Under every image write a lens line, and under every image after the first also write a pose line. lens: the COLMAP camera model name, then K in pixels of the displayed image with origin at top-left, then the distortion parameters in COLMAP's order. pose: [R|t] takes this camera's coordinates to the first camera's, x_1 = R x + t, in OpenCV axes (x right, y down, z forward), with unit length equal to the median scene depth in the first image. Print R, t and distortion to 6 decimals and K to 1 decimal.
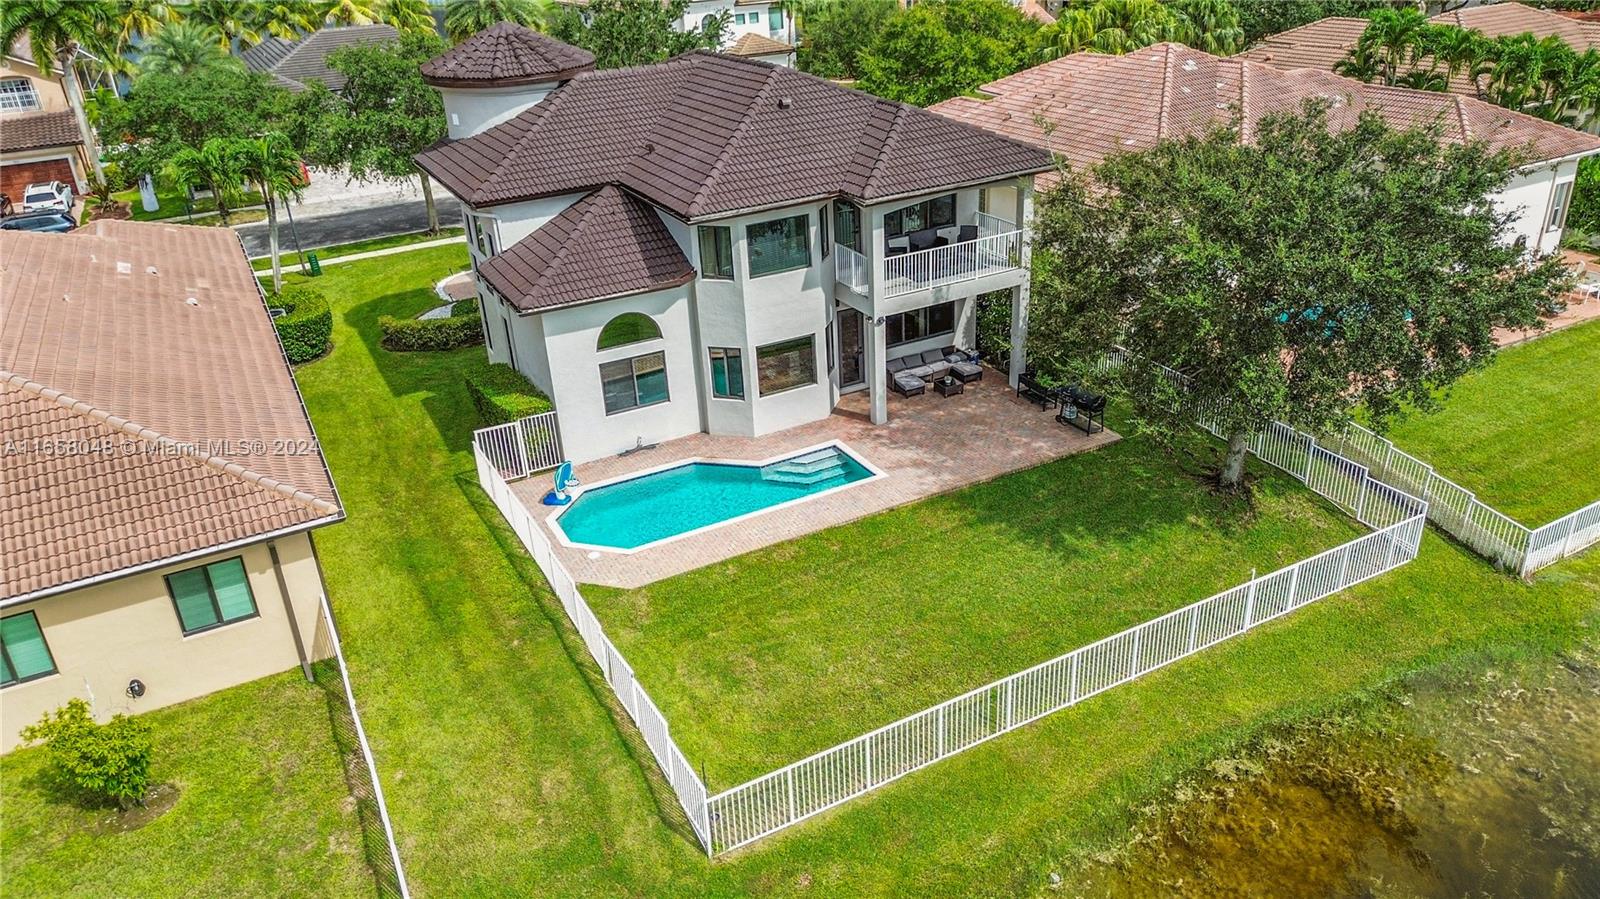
lens RADIAL K [[1142.4, 0, 798.9], [0, 1142.4, 460.6], [0, 0, 1]] dist [0.043088, -0.014683]
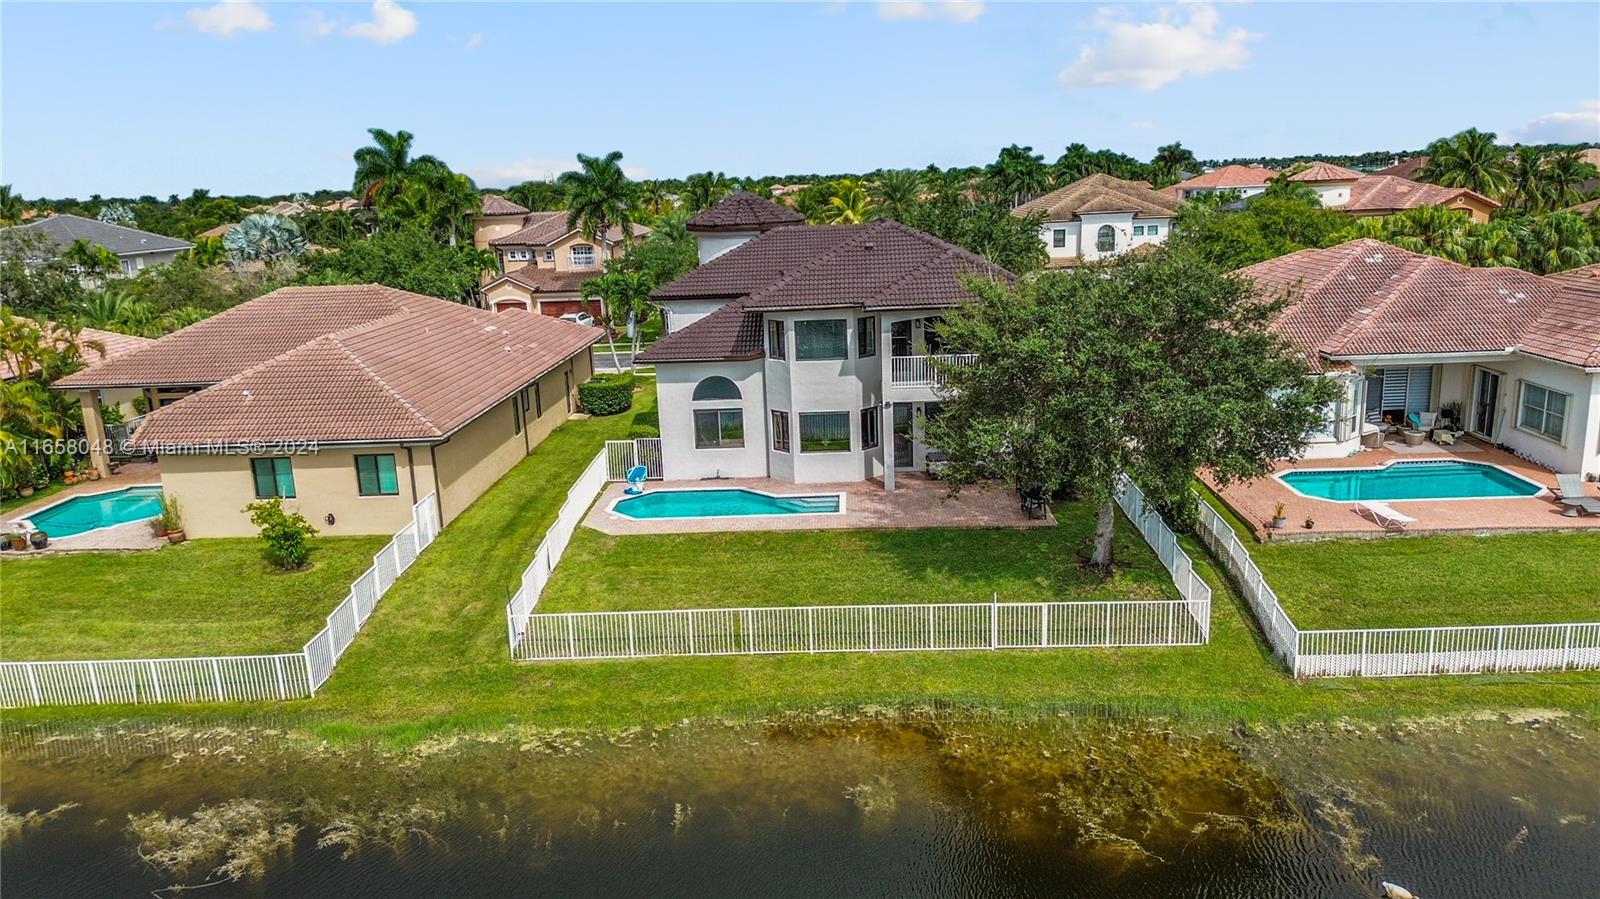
lens RADIAL K [[1142.4, 0, 803.7], [0, 1142.4, 443.4], [0, 0, 1]] dist [0.043088, -0.014683]
pose [[0.866713, 0.129096, -0.481812, 0.625706], [-0.224507, 0.963520, -0.145693, 0.130623], [0.445427, 0.234444, 0.864078, -0.147403]]
